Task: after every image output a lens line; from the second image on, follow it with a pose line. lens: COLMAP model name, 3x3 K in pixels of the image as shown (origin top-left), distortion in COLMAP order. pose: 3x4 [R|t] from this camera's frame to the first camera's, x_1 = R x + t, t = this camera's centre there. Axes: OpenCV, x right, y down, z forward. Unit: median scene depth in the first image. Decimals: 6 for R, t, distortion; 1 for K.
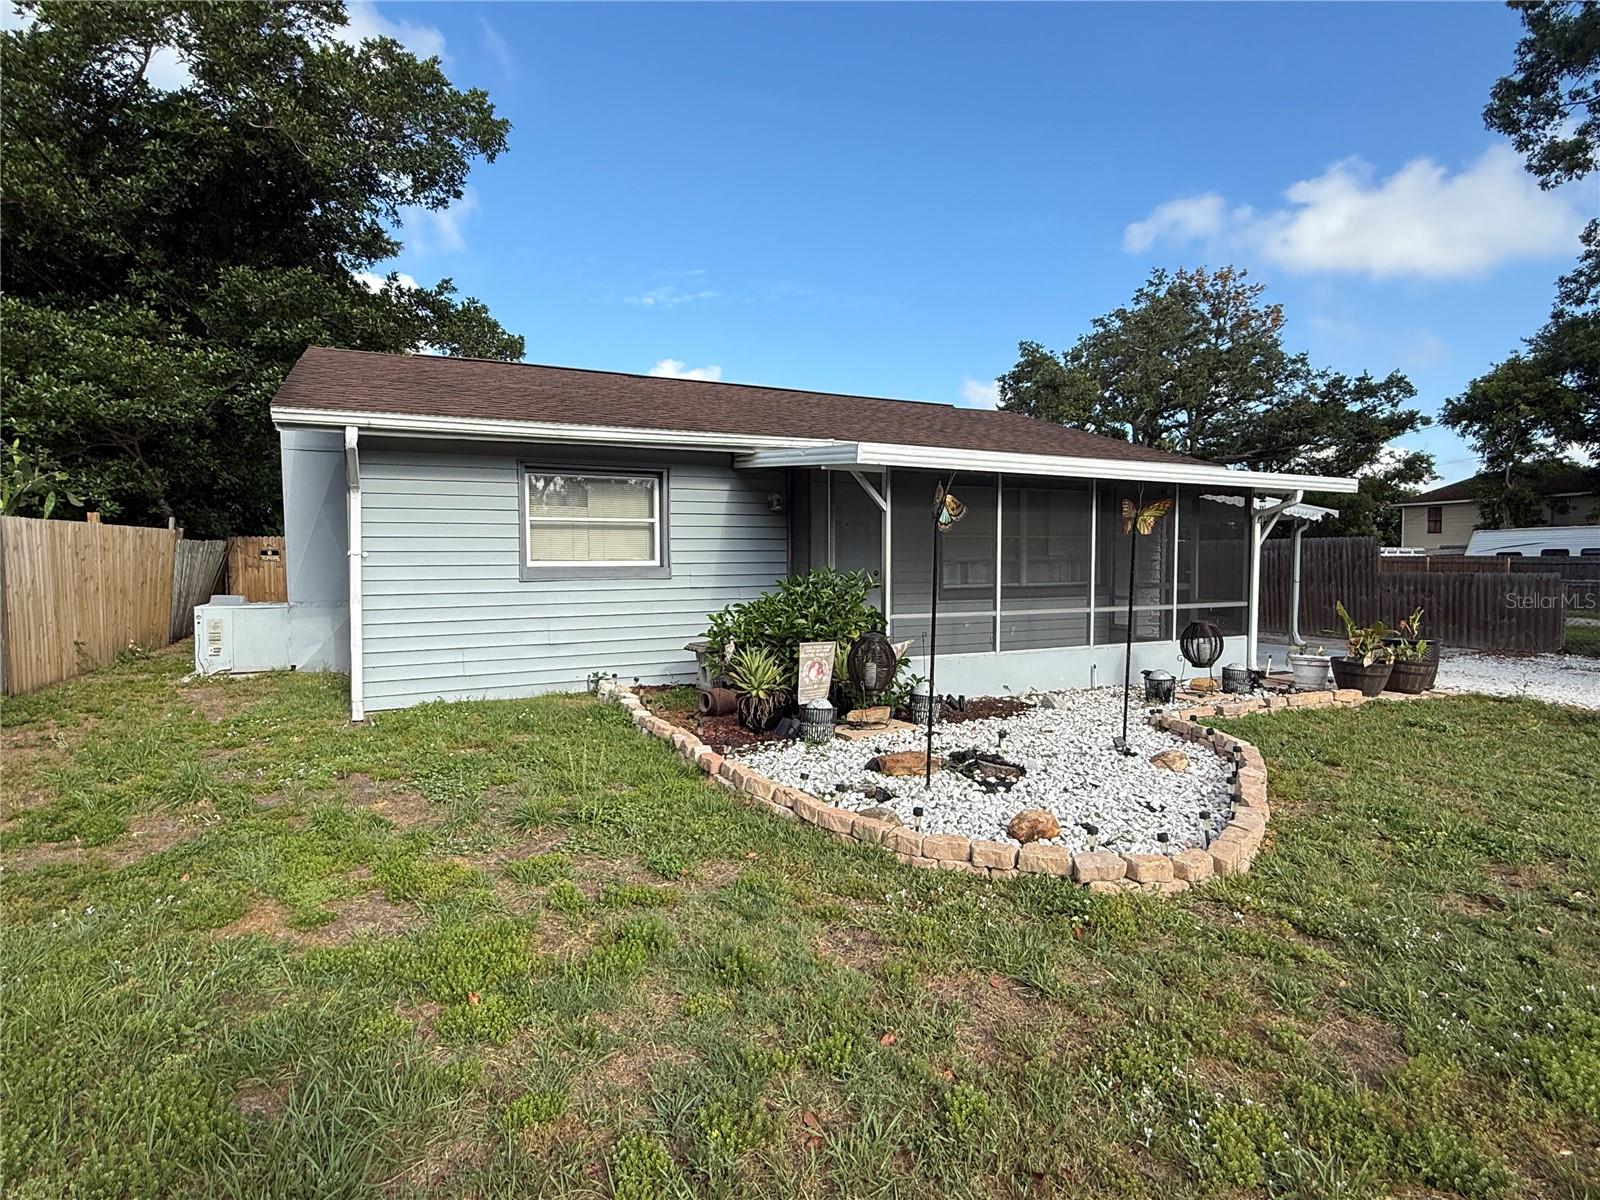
lens RADIAL K [[832.7, 0, 800.0], [0, 832.7, 600.0], [0, 0, 1]] dist [0.011038, -0.000317]
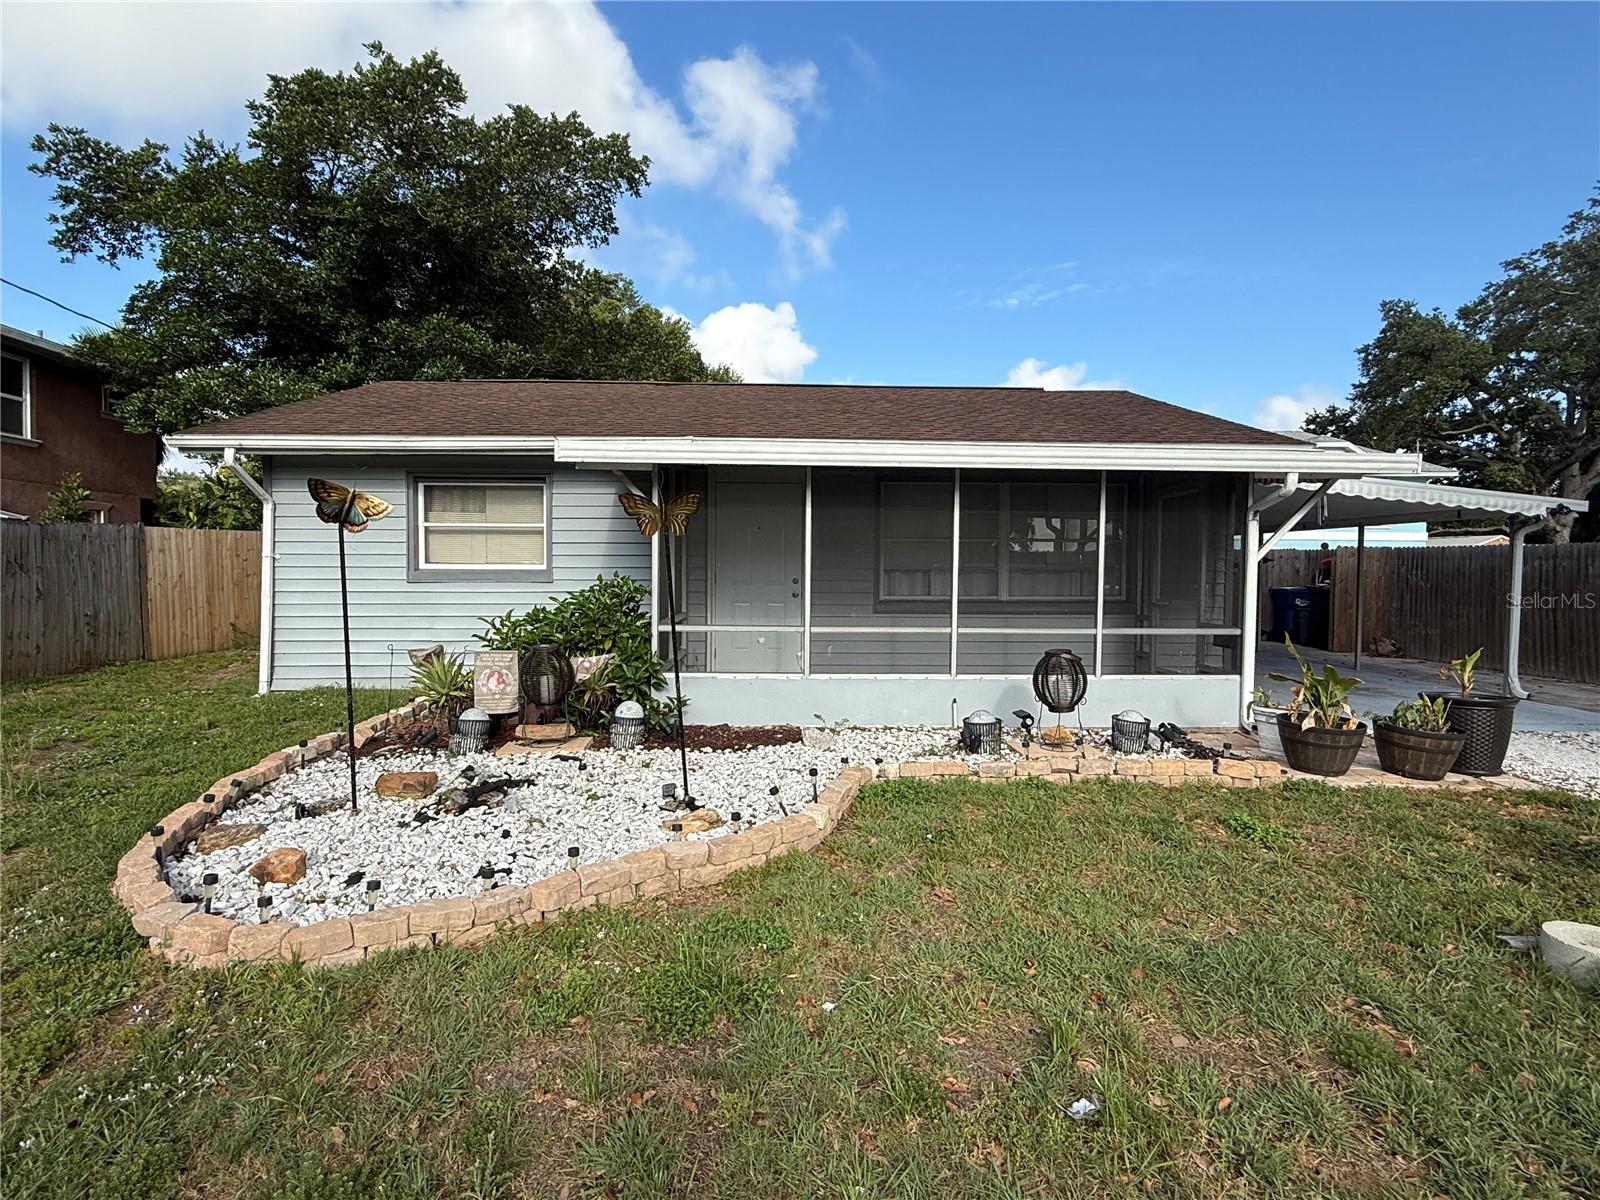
lens RADIAL K [[843.2, 0, 800.0], [0, 843.2, 600.0], [0, 0, 1]] dist [-0.003980, -0.000994]
pose [[0.911933, 0.027253, -0.409433, 0.505485], [-0.030542, 0.999532, -0.001496, -0.011287], [0.409201, 0.013869, 0.912339, 0.179275]]
